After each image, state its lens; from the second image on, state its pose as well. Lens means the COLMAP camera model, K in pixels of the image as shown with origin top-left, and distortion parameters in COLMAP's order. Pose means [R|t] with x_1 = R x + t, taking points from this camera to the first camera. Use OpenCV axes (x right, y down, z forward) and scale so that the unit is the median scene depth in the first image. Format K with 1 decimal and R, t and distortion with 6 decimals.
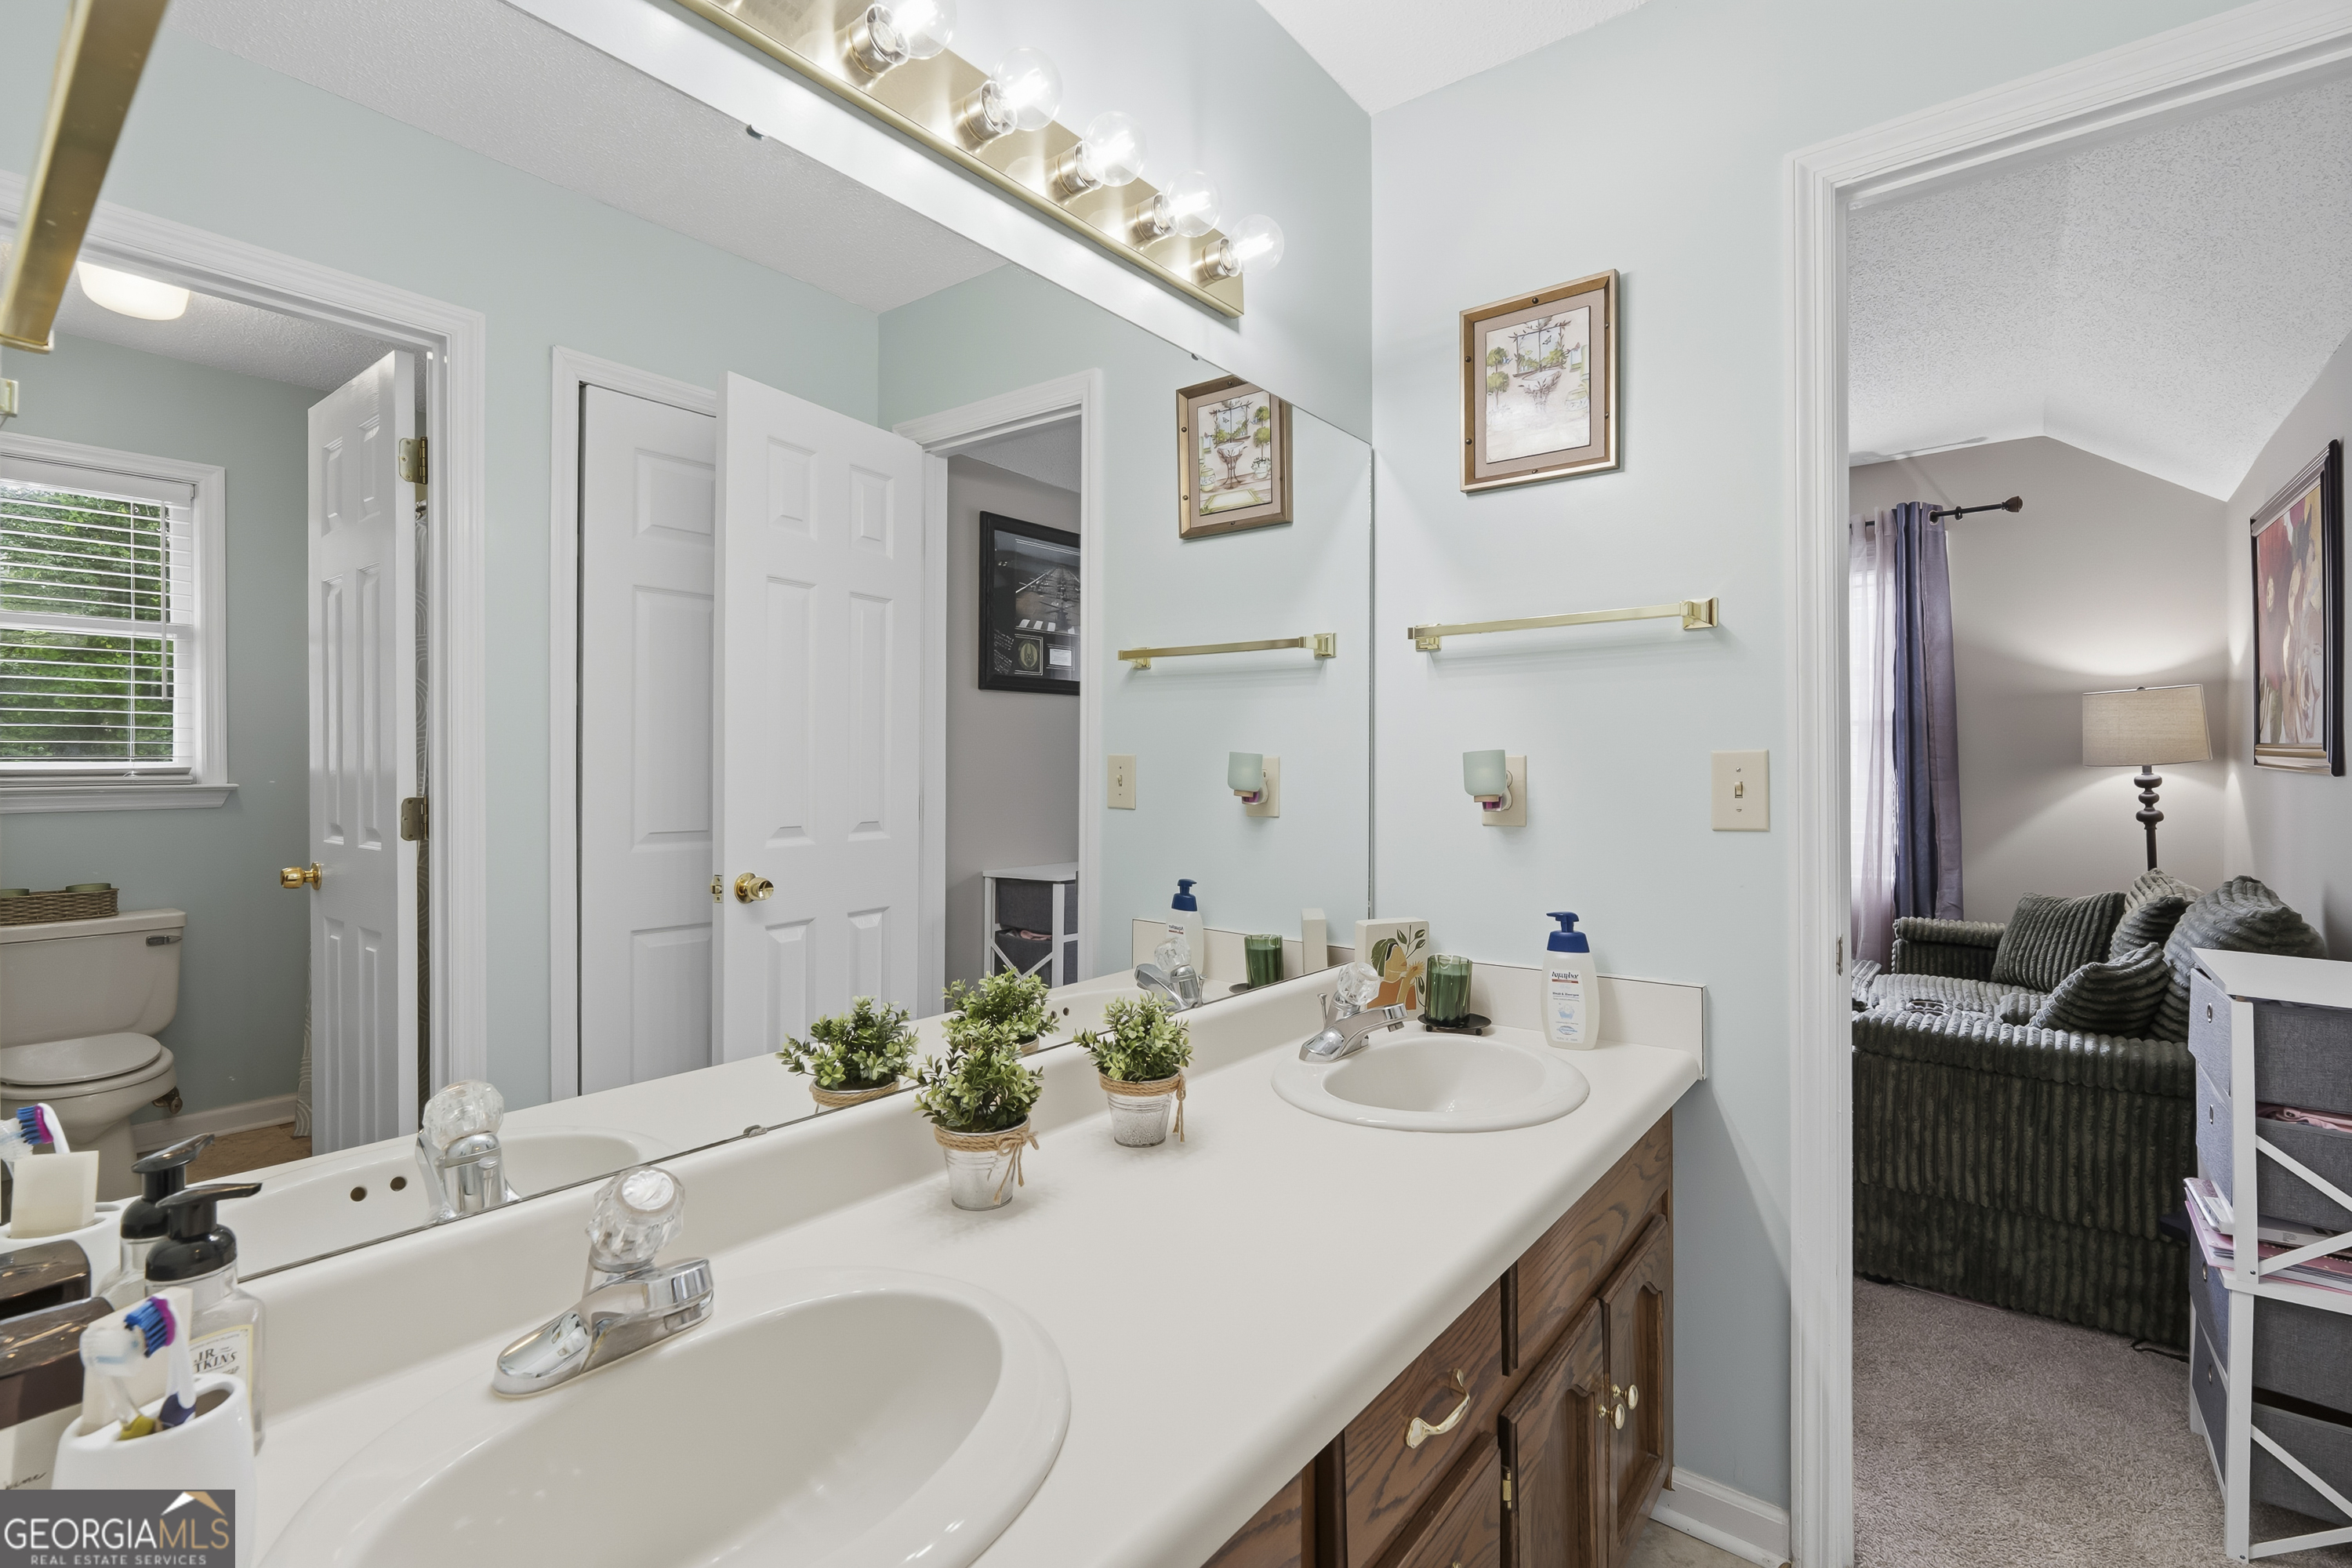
lens RADIAL K [[1063.9, 0, 1168.3], [0, 1063.9, 779.4], [0, 0, 1]] dist [-0.011660, 0.003013]
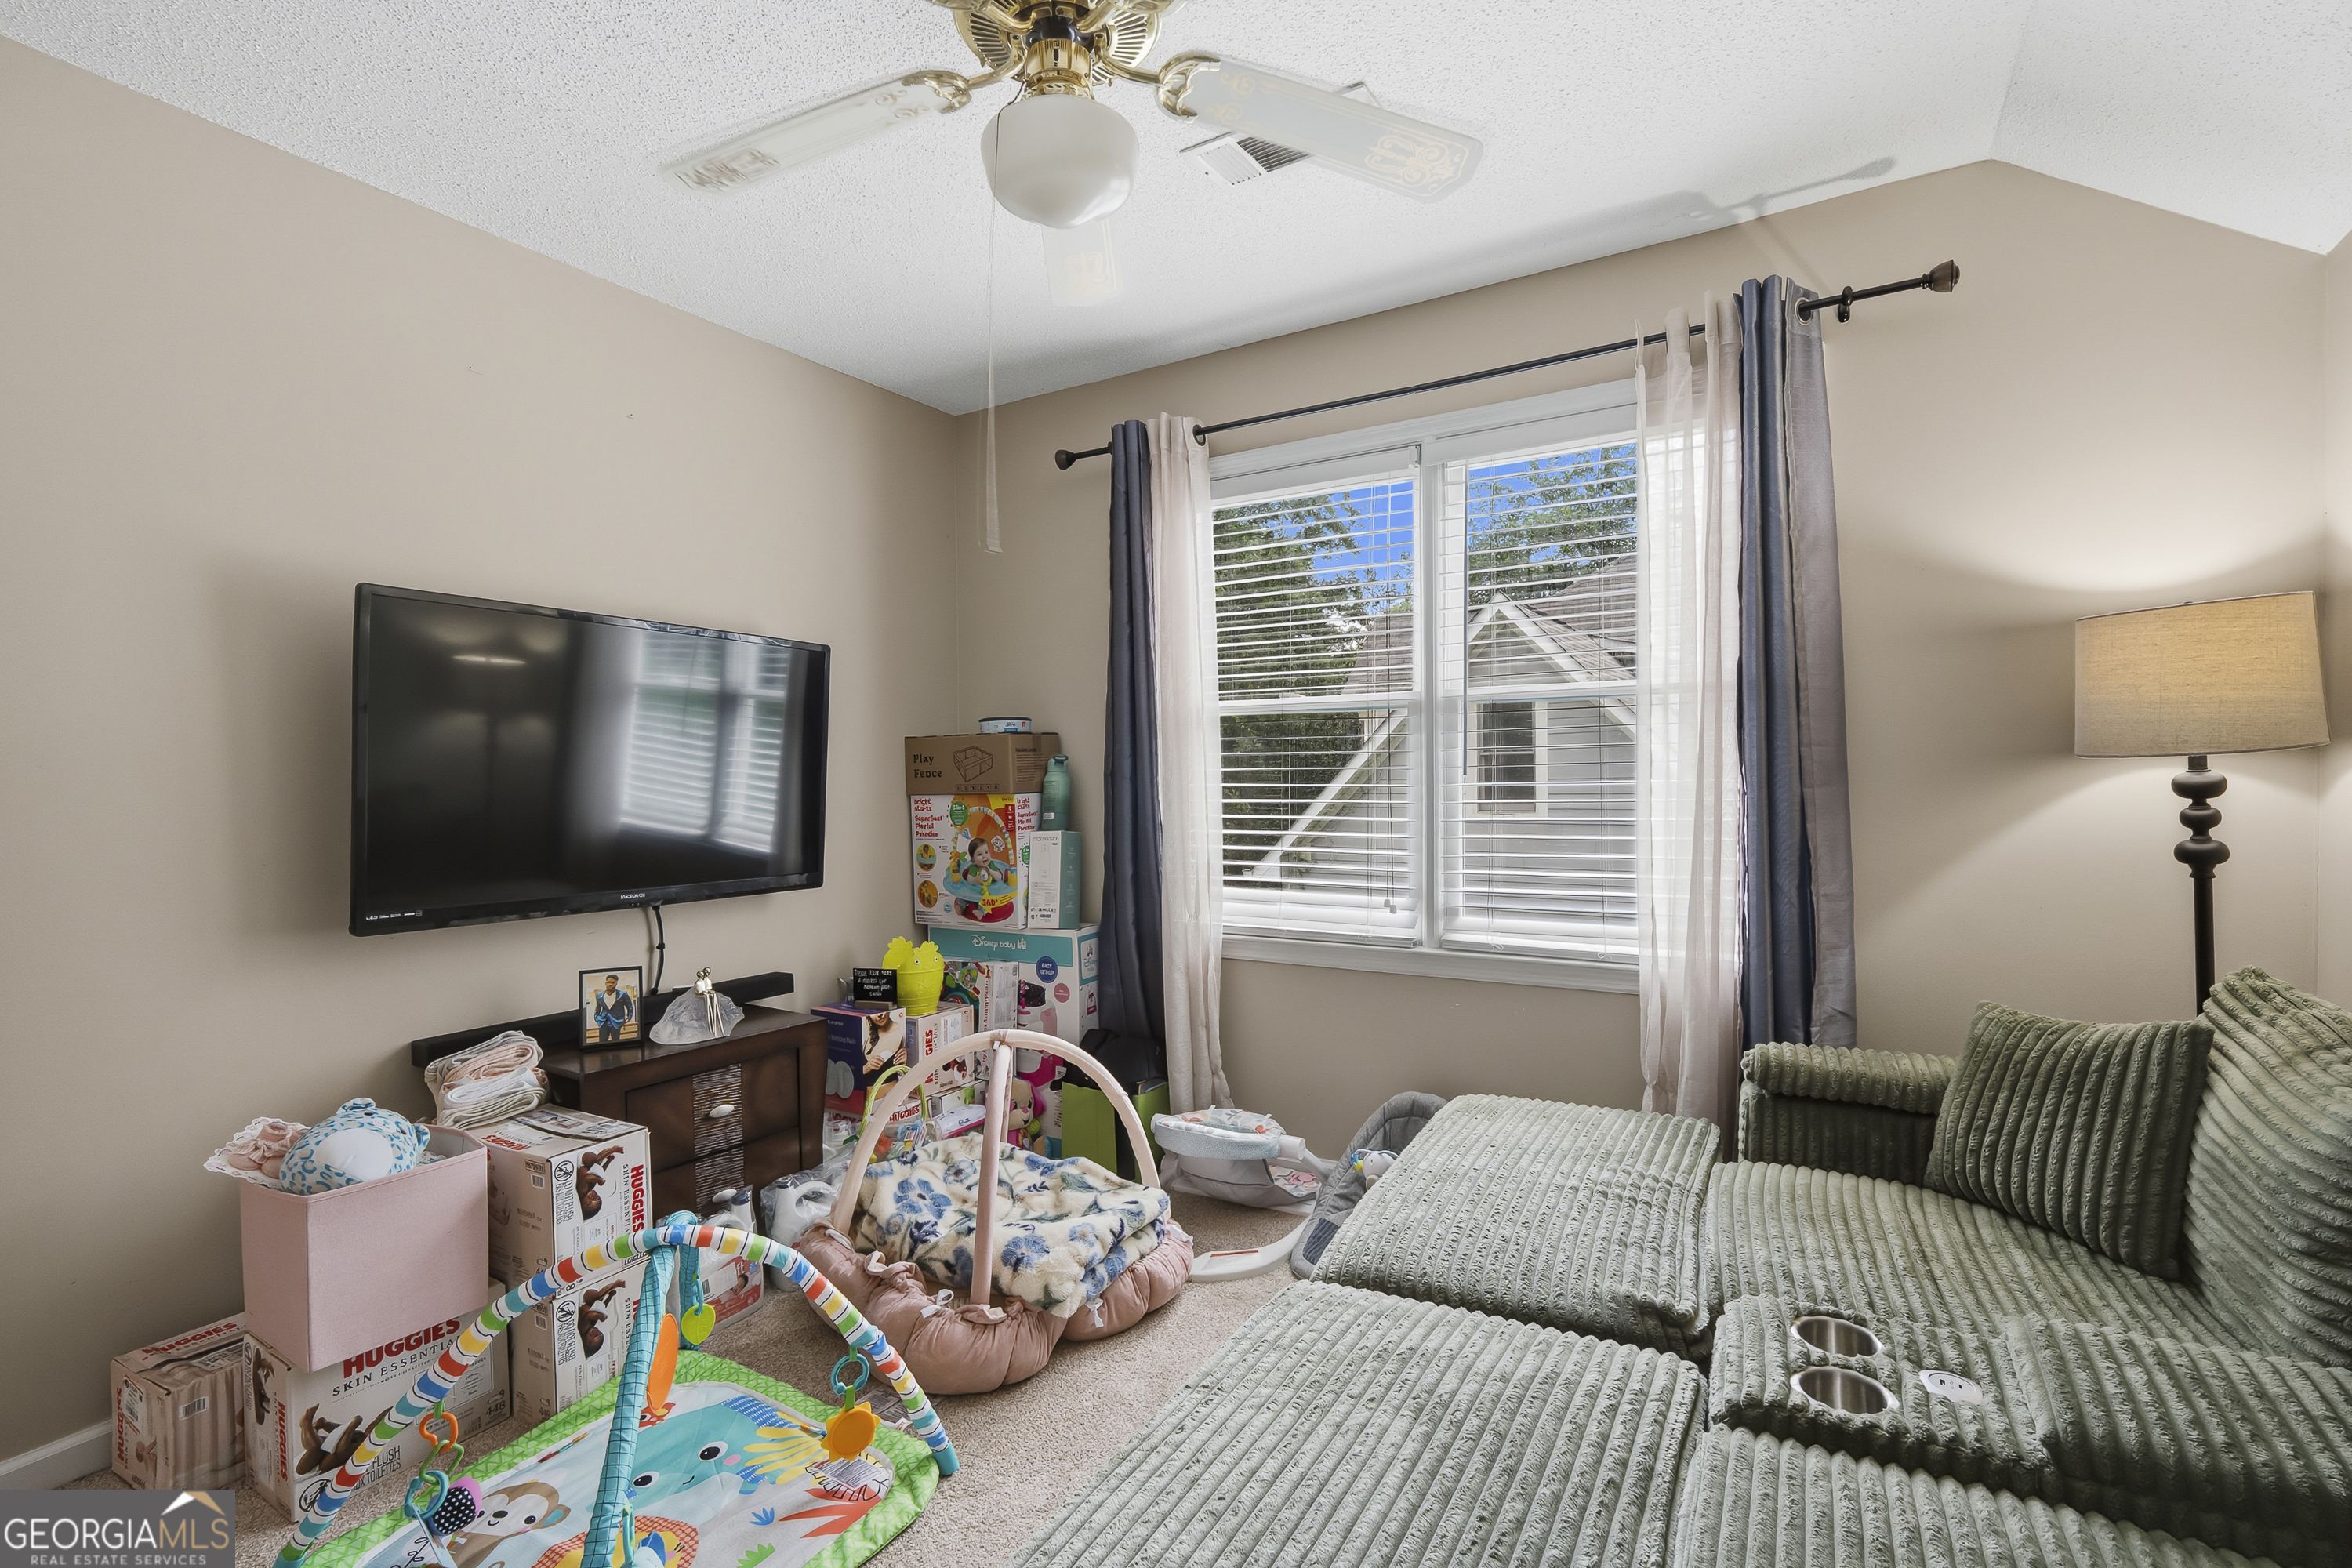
lens RADIAL K [[1063.9, 0, 1167.8], [0, 1063.9, 798.0], [0, 0, 1]] dist [-0.011660, 0.003013]
pose [[0.992471, -0.010252, 0.122051, 0.348730], [0.009129, 0.999911, 0.009757, -0.001645], [-0.122140, -0.008570, 0.992476, 0.528206]]
